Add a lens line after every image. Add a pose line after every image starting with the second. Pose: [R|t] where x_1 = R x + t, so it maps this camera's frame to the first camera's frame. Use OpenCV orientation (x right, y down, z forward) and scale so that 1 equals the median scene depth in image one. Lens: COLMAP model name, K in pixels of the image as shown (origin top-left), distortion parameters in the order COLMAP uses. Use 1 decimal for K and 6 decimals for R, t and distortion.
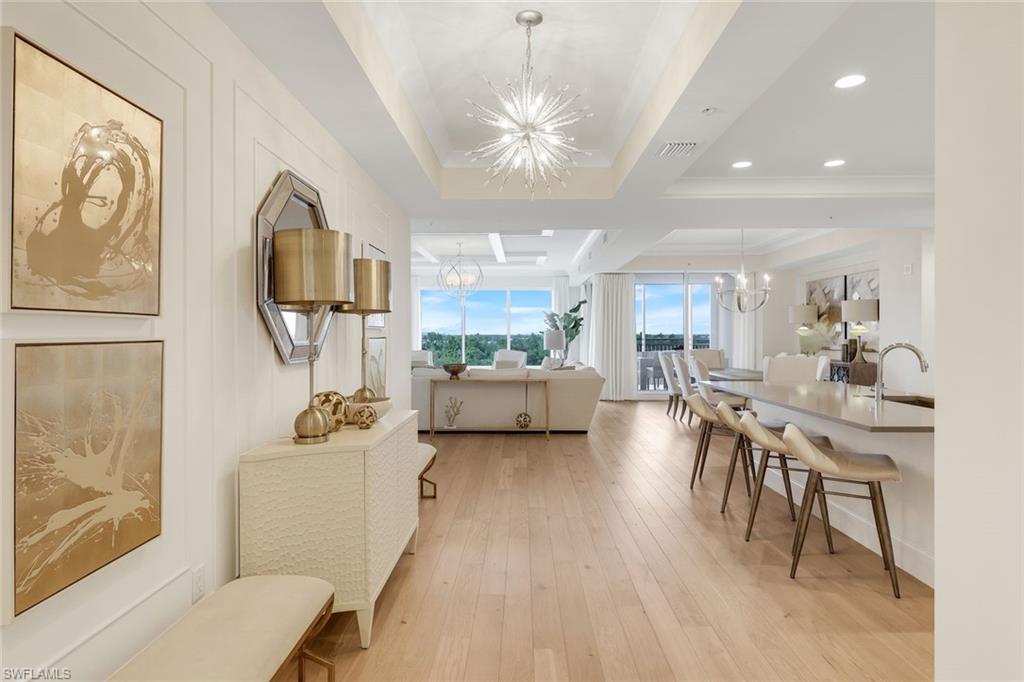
lens RADIAL K [[553.6, 0, 514.9], [0, 553.6, 336.0], [0, 0, 1]] dist [0.000460, 0.001226]
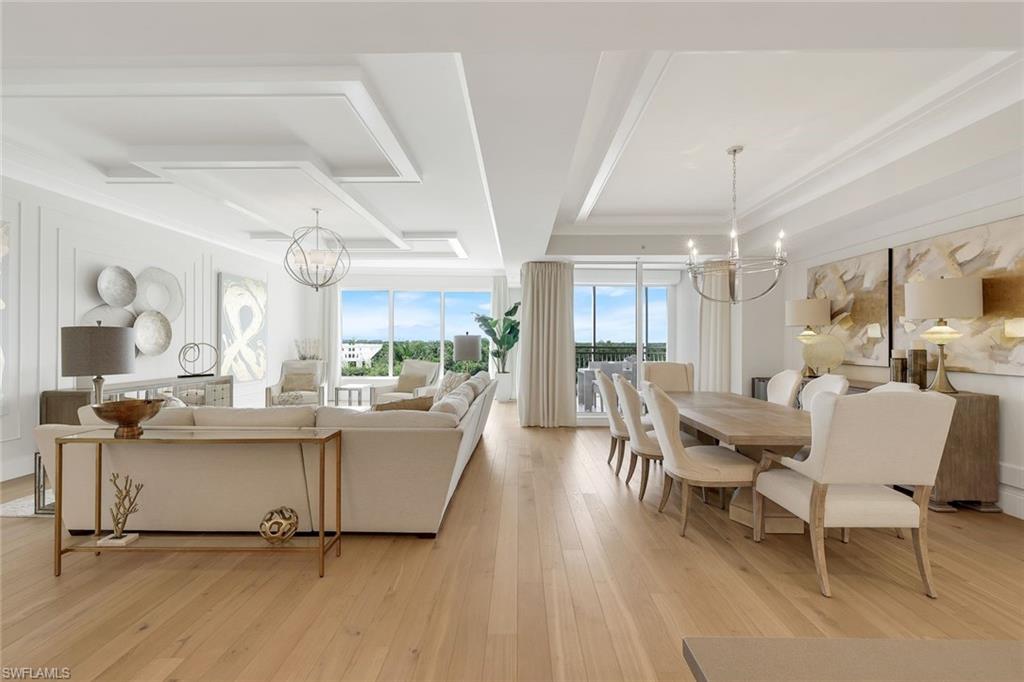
lens RADIAL K [[416.1, 0, 512.2], [0, 416.1, 342.2], [0, 0, 1]] dist [-0.003119, 0.000482]
pose [[0.999985, 0.004535, -0.003207, 0.156522], [-0.004545, 0.999985, -0.002971, 0.000804], [0.003193, 0.002985, 0.999990, 0.489724]]
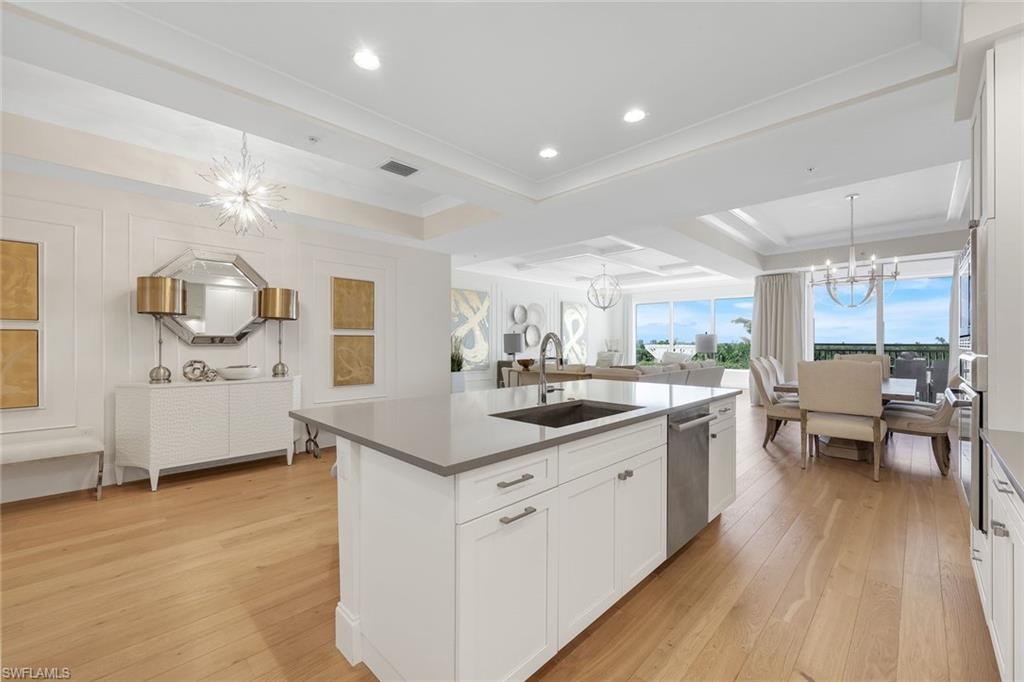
lens RADIAL K [[416.1, 0, 514.2], [0, 416.1, 341.8], [0, 0, 1]] dist [-0.003119, 0.000482]
pose [[0.720574, 0.001023, -0.693378, 0.409764], [-0.005769, 0.999973, -0.004521, 0.009952], [0.693354, 0.007258, 0.720560, 0.205524]]
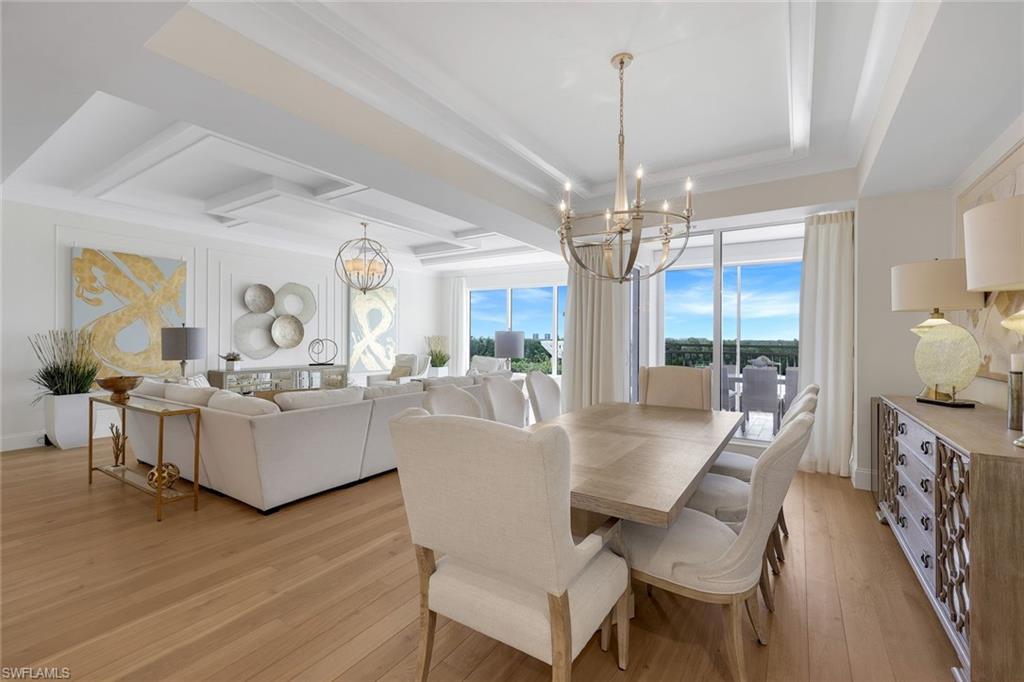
lens RADIAL K [[435.0, 0, 521.7], [0, 435.0, 340.6], [0, 0, 1]] dist [0.002931, -0.000085]
pose [[0.847573, 0.007622, -0.530623, 0.448143], [-0.008176, 0.999966, 0.001303, 0.000817], [0.530615, 0.003234, 0.847607, 0.601174]]
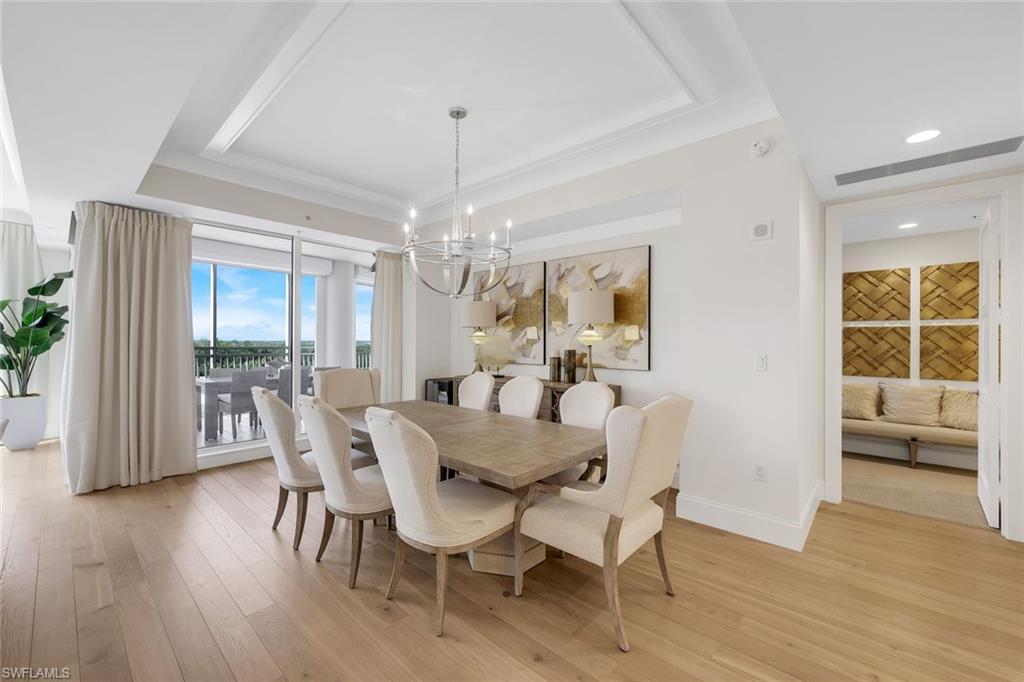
lens RADIAL K [[416.1, 0, 509.2], [0, 416.1, 339.8], [0, 0, 1]] dist [-0.003119, 0.000482]
pose [[0.664927, 0.009545, 0.746848, 0.149831], [-0.004443, 0.999951, -0.008824, -0.001883], [-0.746895, 0.002549, 0.664937, 0.627859]]
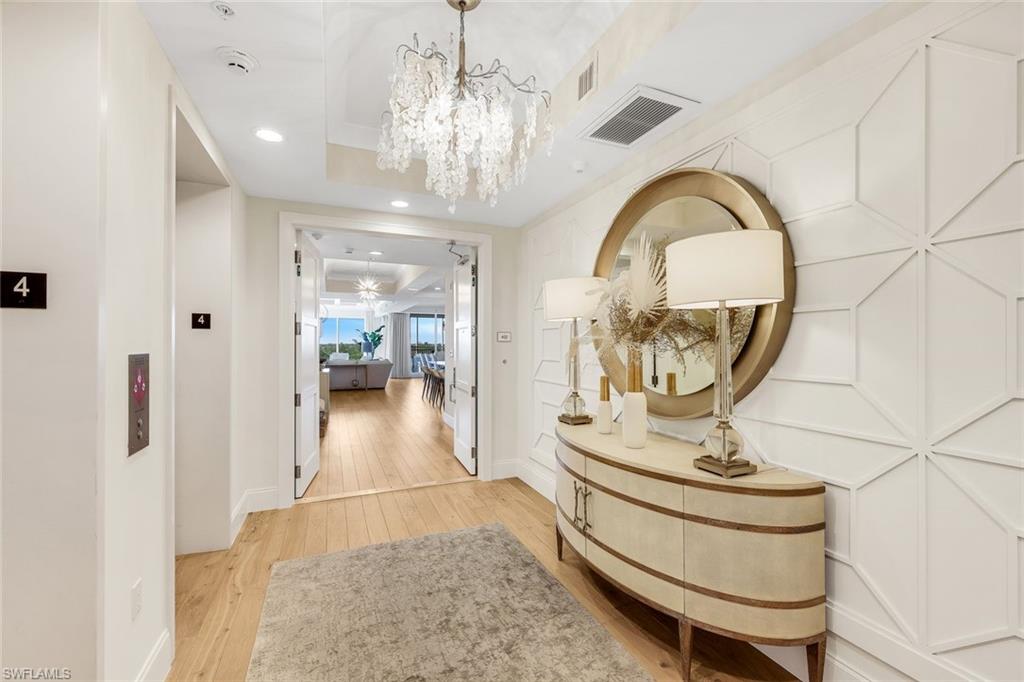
lens RADIAL K [[435.0, 0, 516.4], [0, 435.0, 340.9], [0, 0, 1]] dist [0.002931, -0.000085]
pose [[0.912150, 0.006742, 0.409800, -0.086424], [-0.004041, 0.999964, -0.007458, -0.005420], [-0.409836, 0.005147, 0.912145, -0.673403]]
